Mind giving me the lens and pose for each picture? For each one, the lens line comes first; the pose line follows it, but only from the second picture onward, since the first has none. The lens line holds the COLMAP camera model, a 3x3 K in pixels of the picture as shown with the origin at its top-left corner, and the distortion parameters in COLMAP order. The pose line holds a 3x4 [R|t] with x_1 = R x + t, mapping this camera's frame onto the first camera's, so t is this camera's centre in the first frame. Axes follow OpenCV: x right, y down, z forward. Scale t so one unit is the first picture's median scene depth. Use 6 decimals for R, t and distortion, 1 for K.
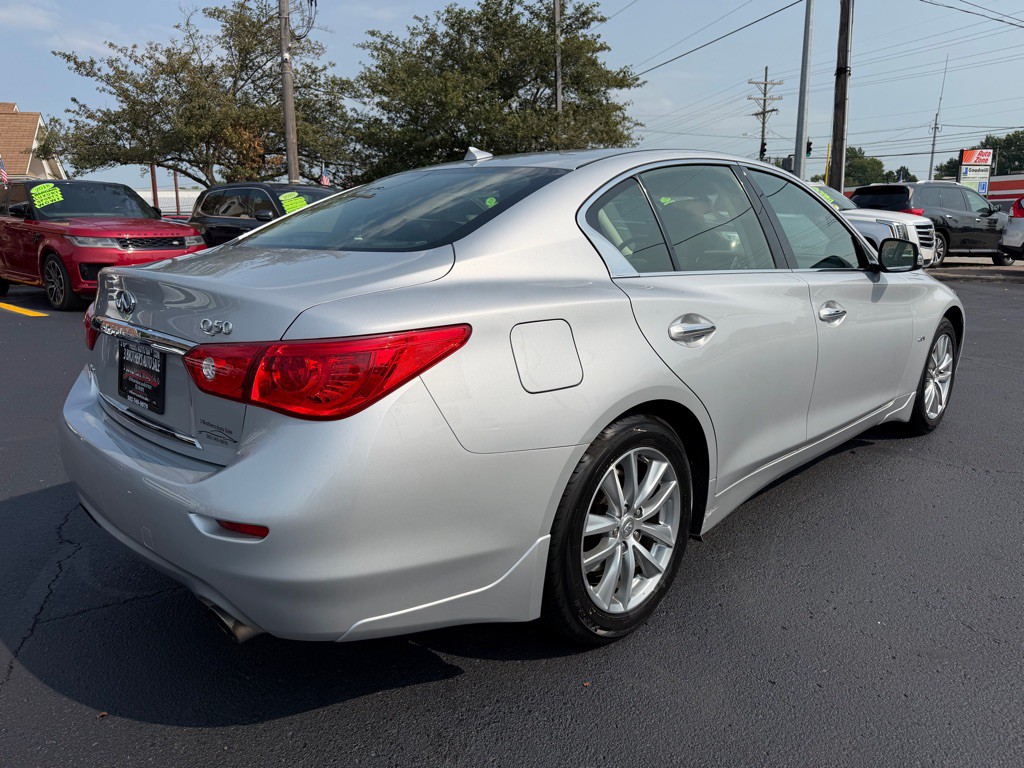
lens RADIAL K [[724.6, 0, 508.8], [0, 724.6, 387.3], [0, 0, 1]] dist [0.004328, -0.011542]
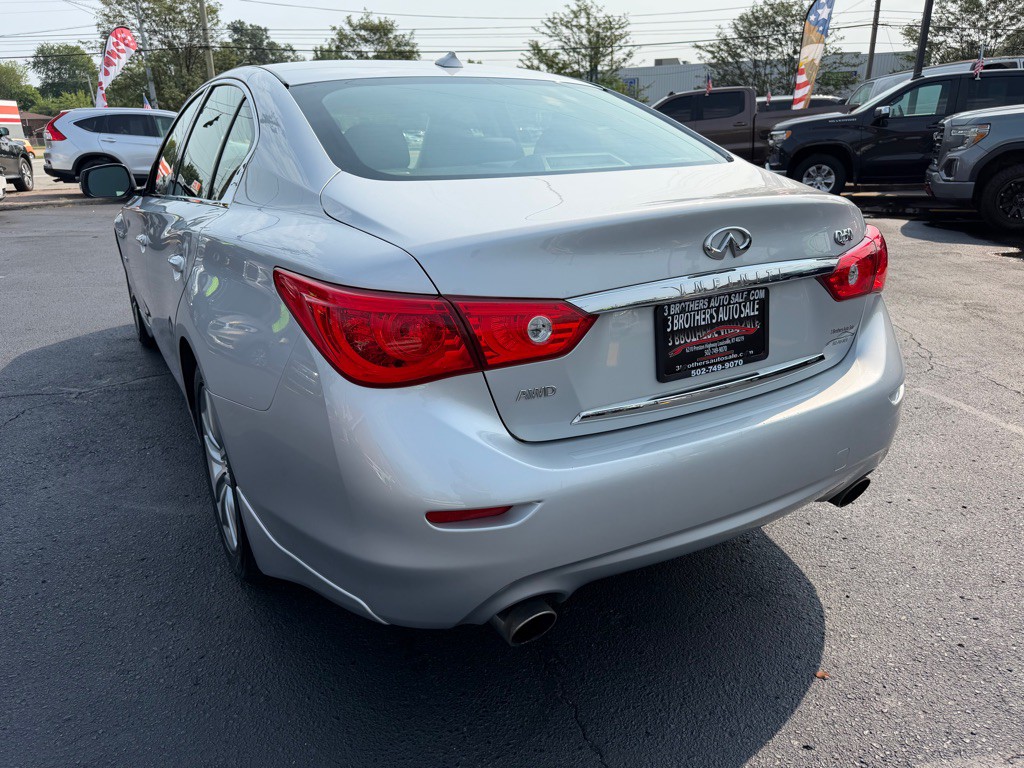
lens RADIAL K [[724.6, 0, 508.8], [0, 724.6, 387.3], [0, 0, 1]] dist [0.004328, -0.011542]
pose [[0.236763, -0.316879, 0.918440, -0.167251], [0.227673, 0.937091, 0.264623, -0.028796], [-0.944515, 0.146451, 0.294013, 0.124687]]
